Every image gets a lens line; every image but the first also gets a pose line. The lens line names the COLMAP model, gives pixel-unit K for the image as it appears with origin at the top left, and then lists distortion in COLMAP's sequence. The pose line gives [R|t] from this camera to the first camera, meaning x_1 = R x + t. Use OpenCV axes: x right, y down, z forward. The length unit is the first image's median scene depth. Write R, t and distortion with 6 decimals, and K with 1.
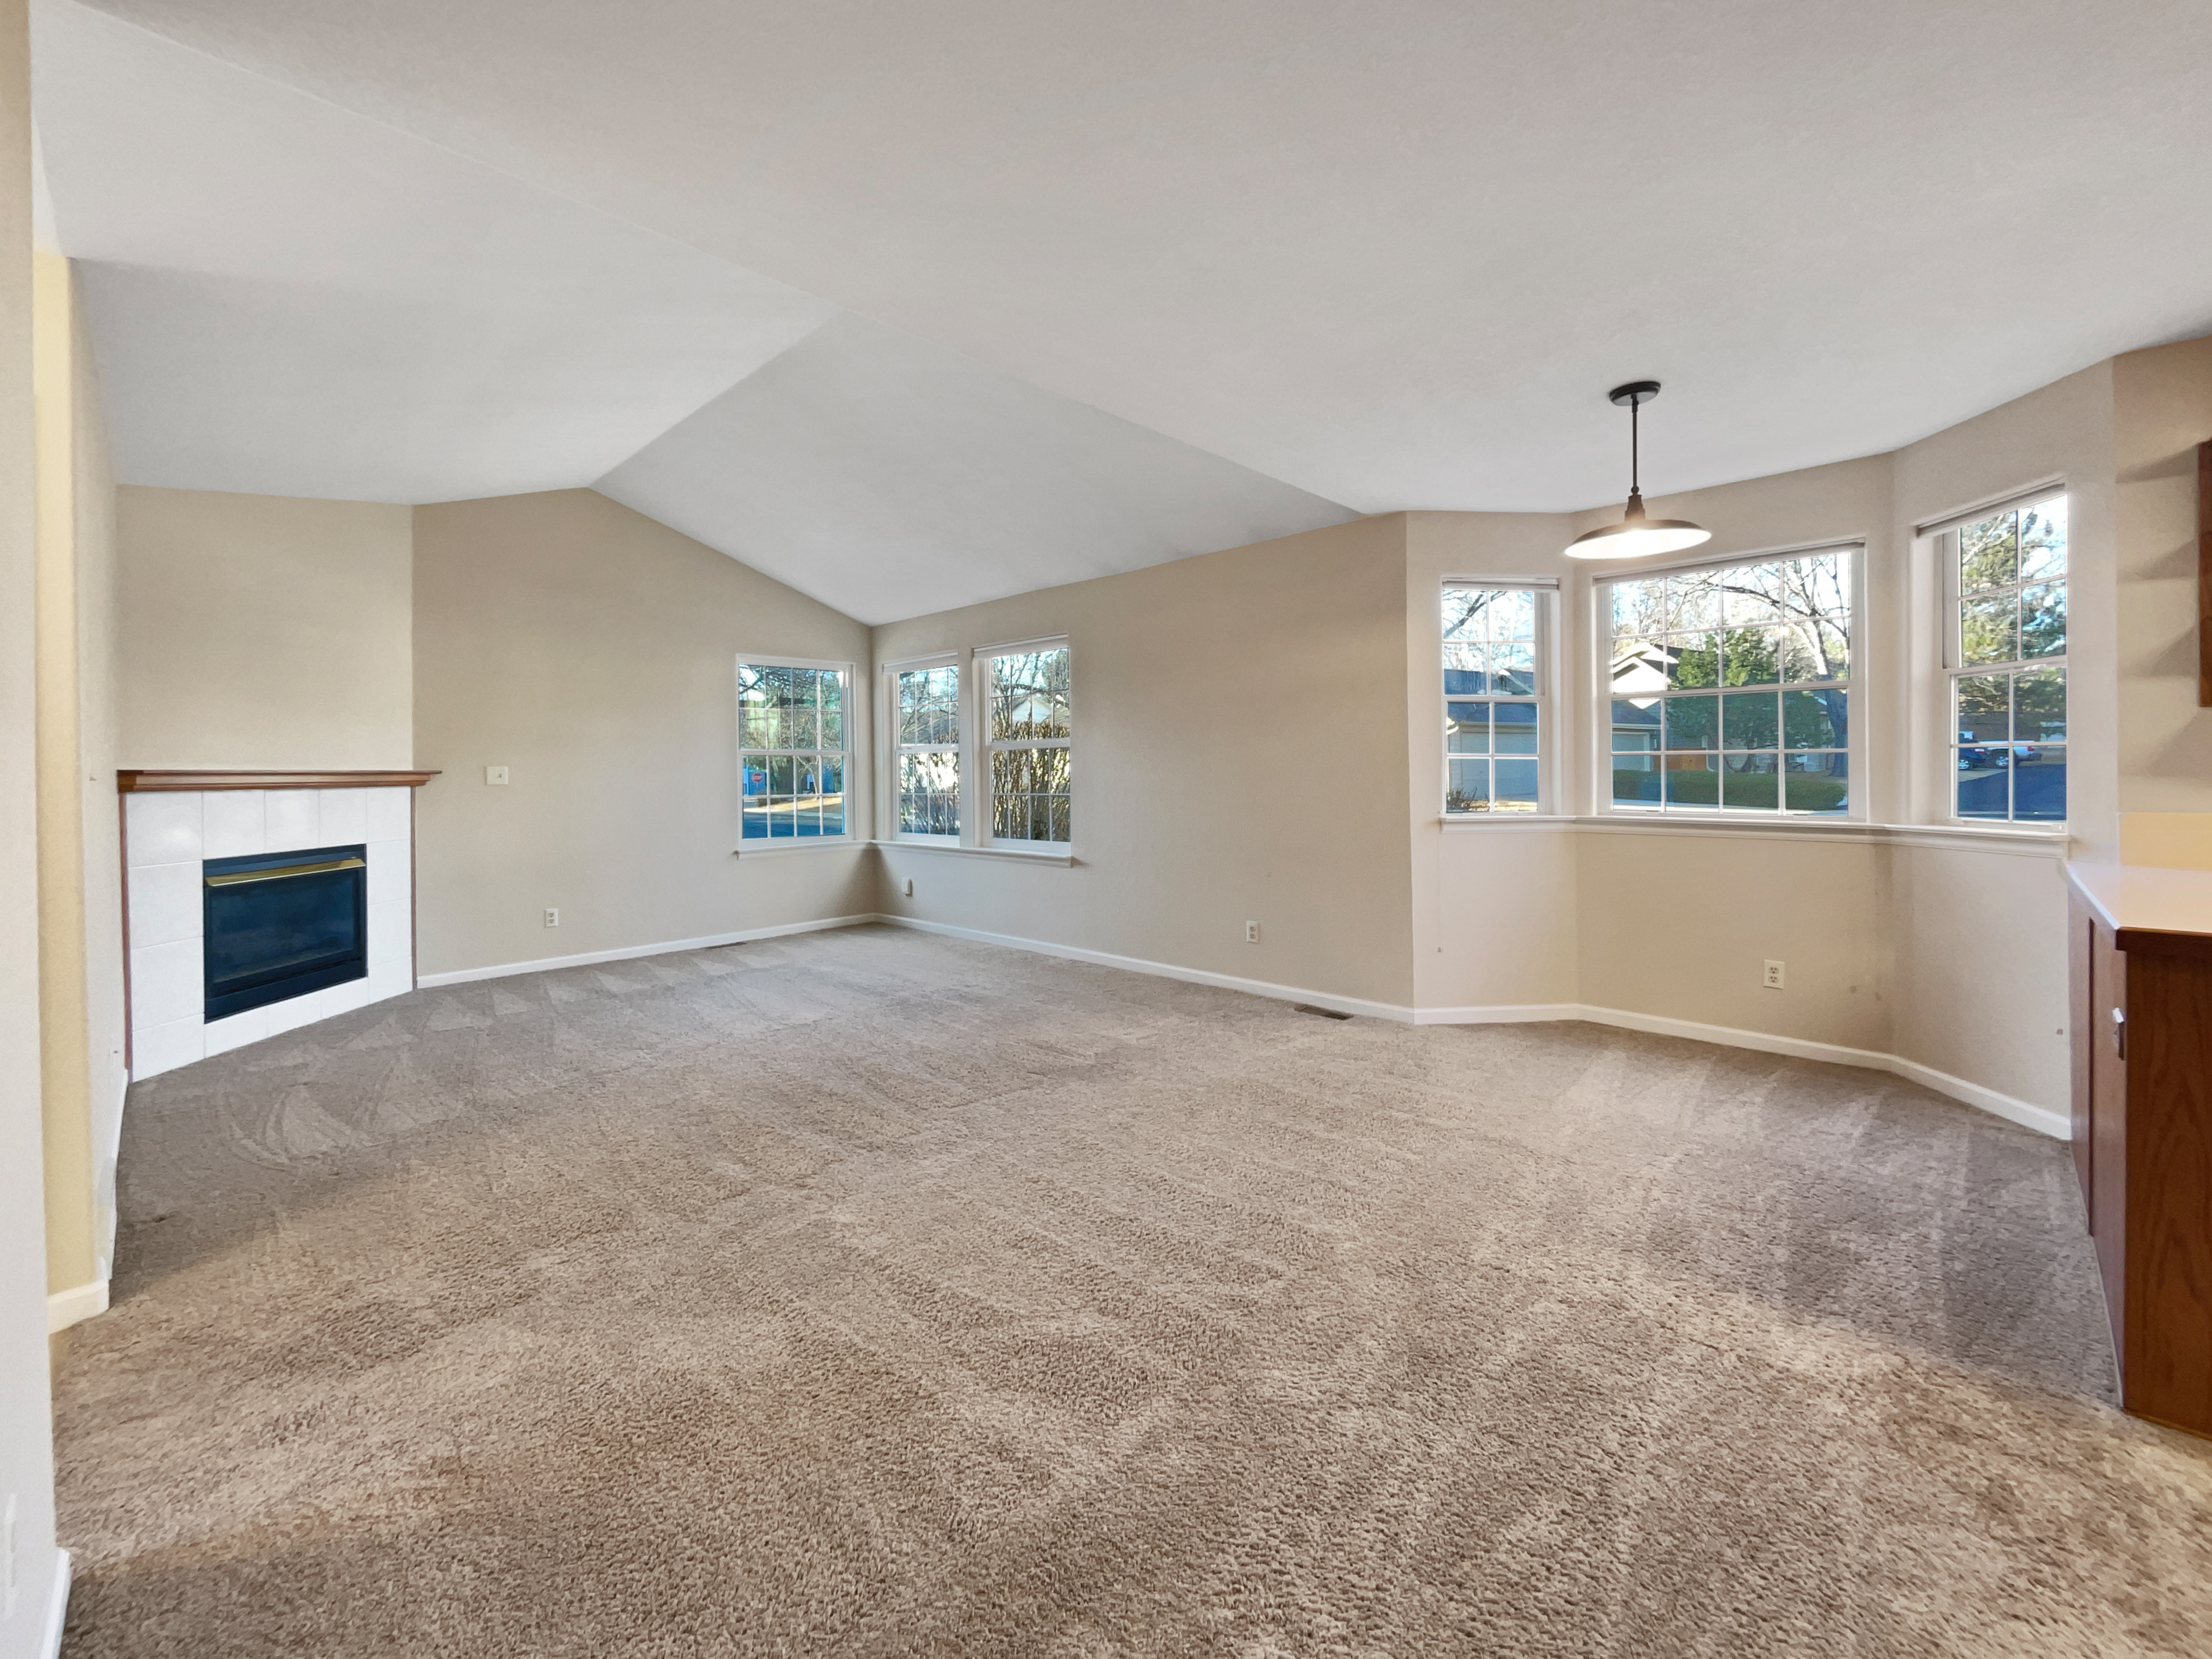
lens RADIAL K [[912.2, 0, 1076.2], [0, 912.2, 767.5], [0, 0, 1]] dist [-0.007363, 0.003901]
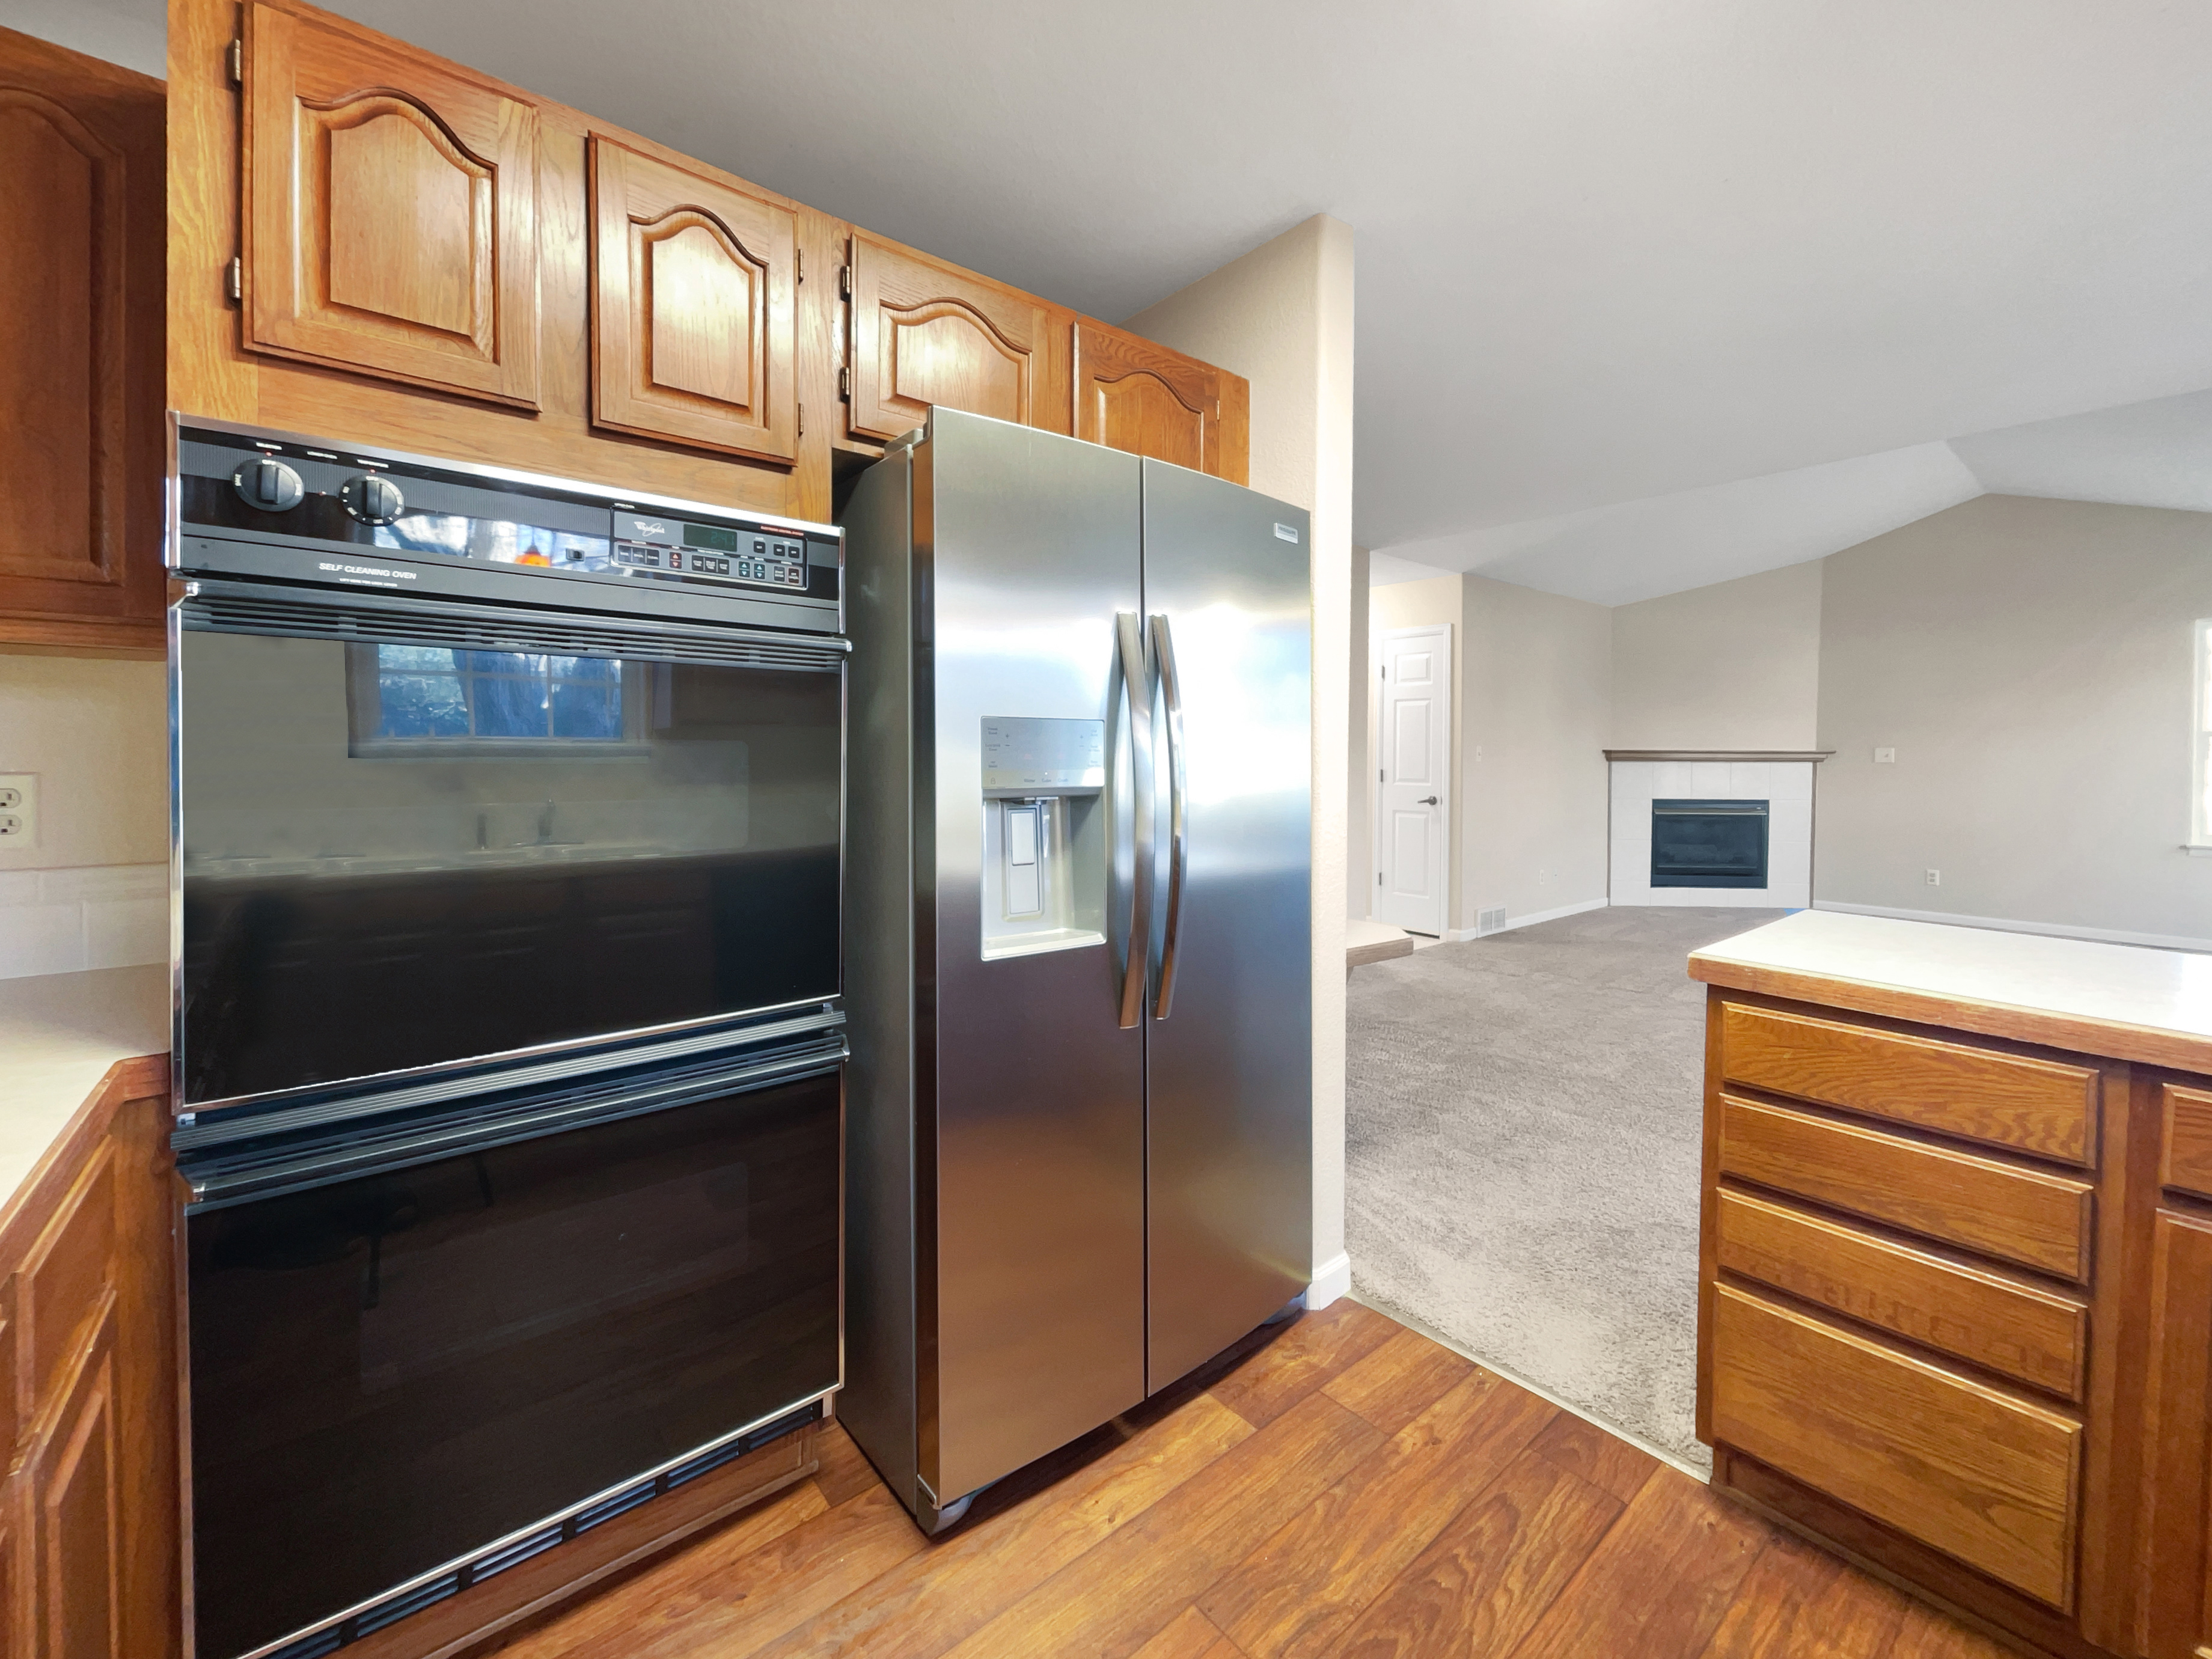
lens RADIAL K [[912.2, 0, 1146.0], [0, 912.2, 782.4], [0, 0, 1]] dist [-0.007363, 0.003901]
pose [[-0.068504, 0.039207, -0.996880, 0.780960], [0.002076, 0.999231, 0.039157, -0.005689], [0.997649, 0.000613, -0.068533, 0.085110]]
